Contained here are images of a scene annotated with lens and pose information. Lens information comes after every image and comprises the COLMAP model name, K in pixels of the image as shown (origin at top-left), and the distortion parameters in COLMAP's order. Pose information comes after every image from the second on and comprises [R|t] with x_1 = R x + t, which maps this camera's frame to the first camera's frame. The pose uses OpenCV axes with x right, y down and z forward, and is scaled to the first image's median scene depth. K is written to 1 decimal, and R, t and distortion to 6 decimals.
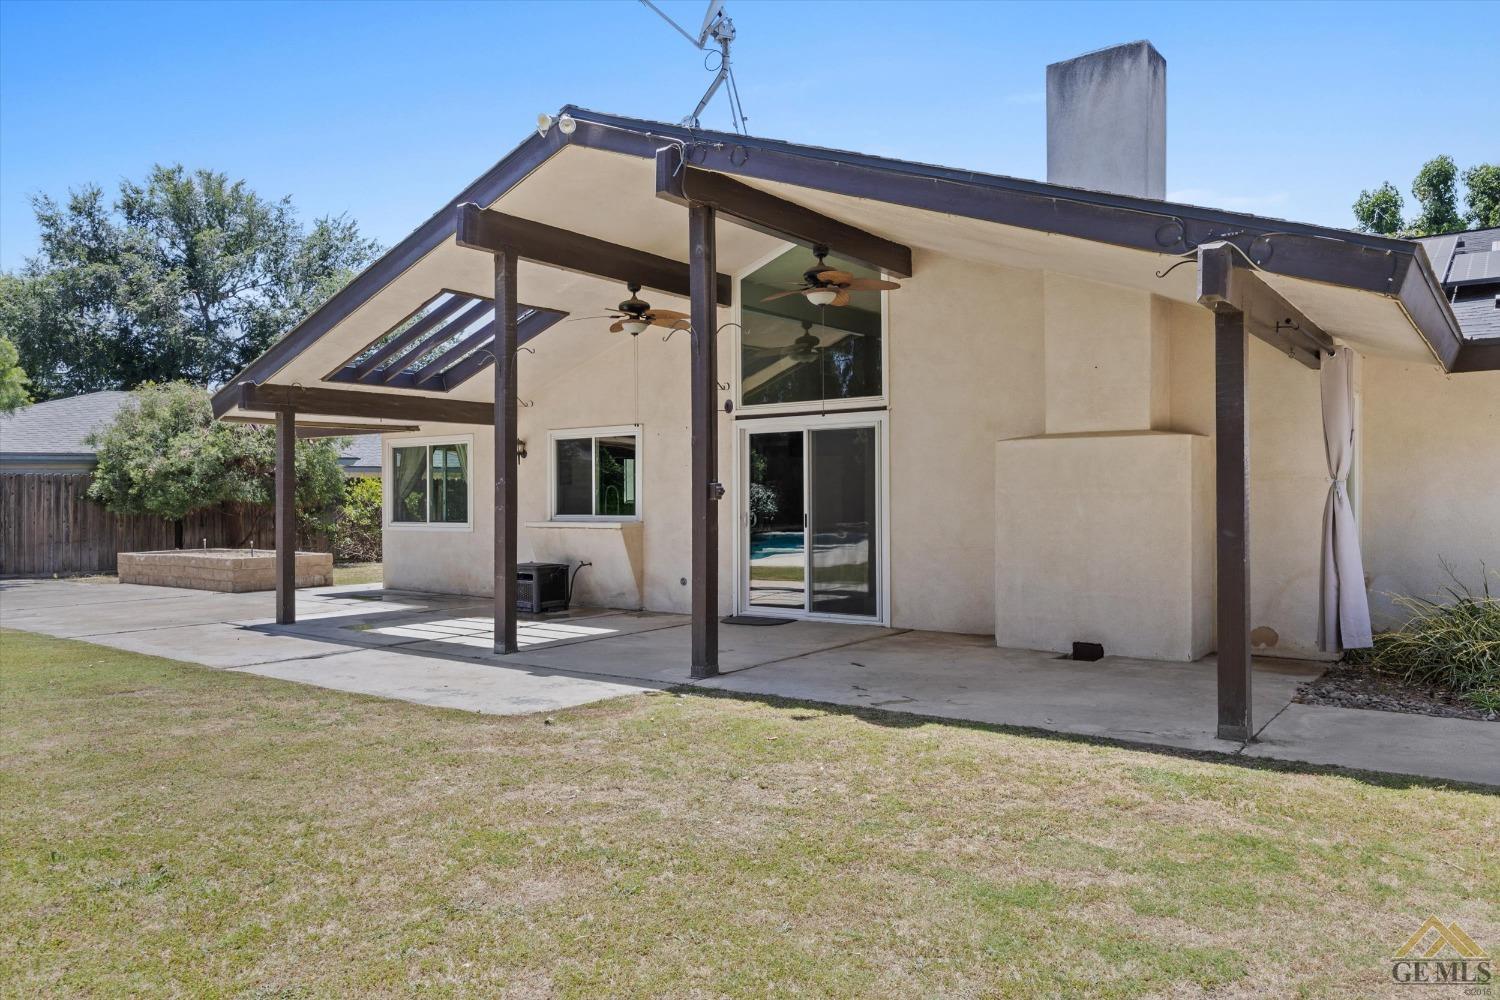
lens RADIAL K [[1052.5, 0, 750.5], [0, 1052.5, 500.7], [0, 0, 1]] dist [-0.002407, -0.005572]
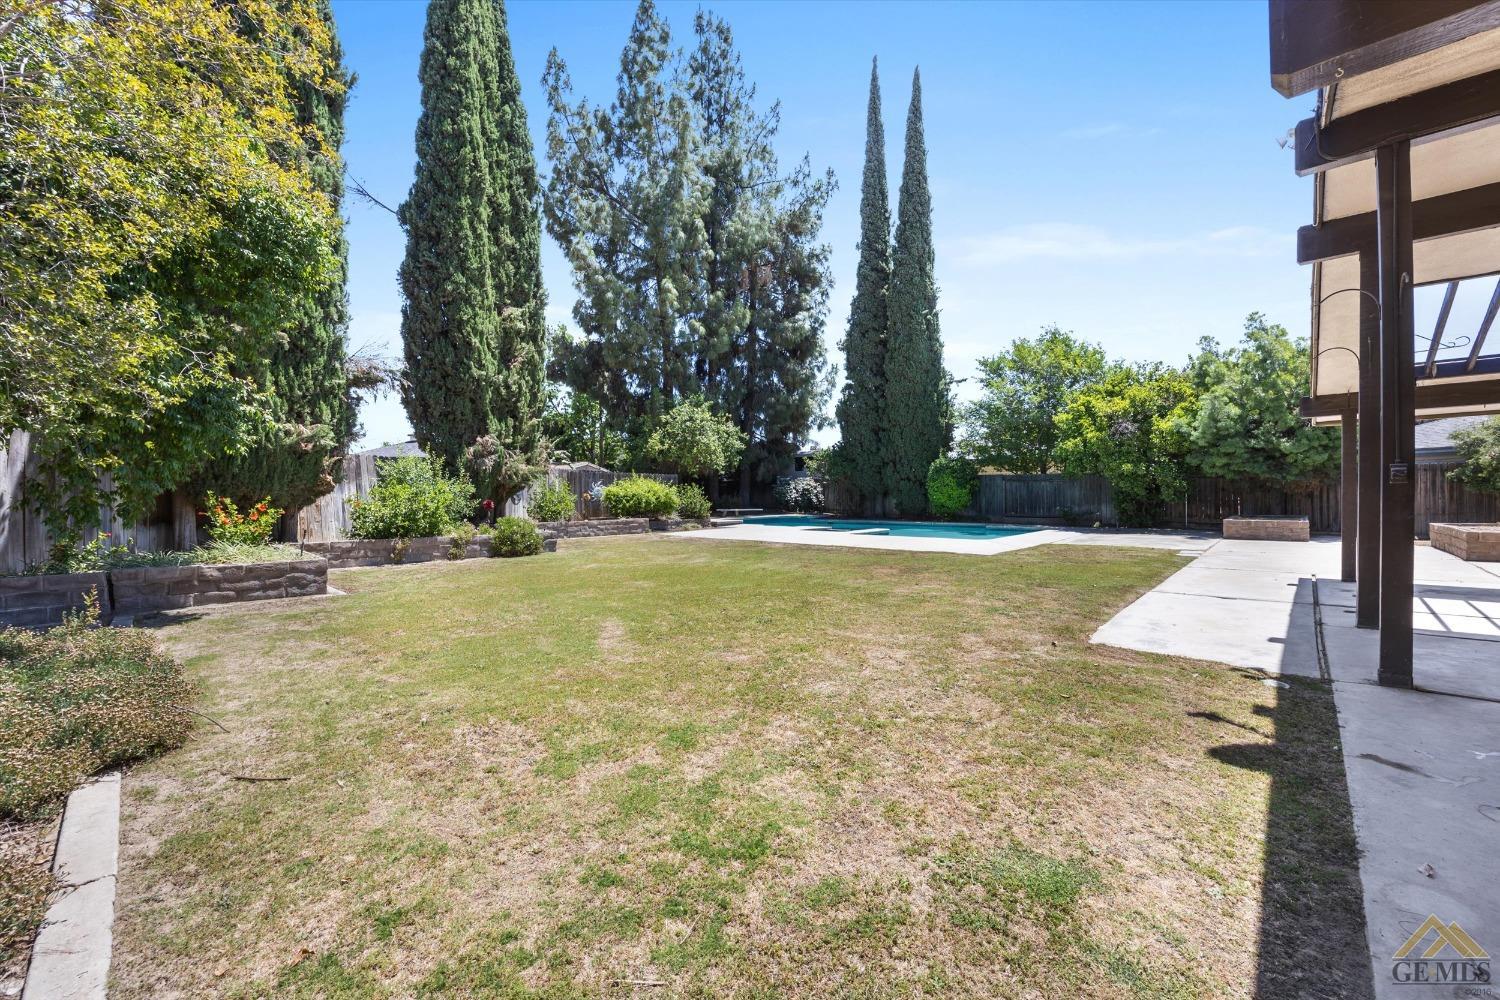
lens RADIAL K [[604.5, 0, 749.2], [0, 604.5, 502.0], [0, 0, 1]] dist [-0.001577, -0.000236]
pose [[-0.110014, 0.020769, -0.993713, 1.004359], [0.010506, 0.999750, 0.019732, -0.001765], [0.993875, -0.008270, -0.110205, 1.047906]]
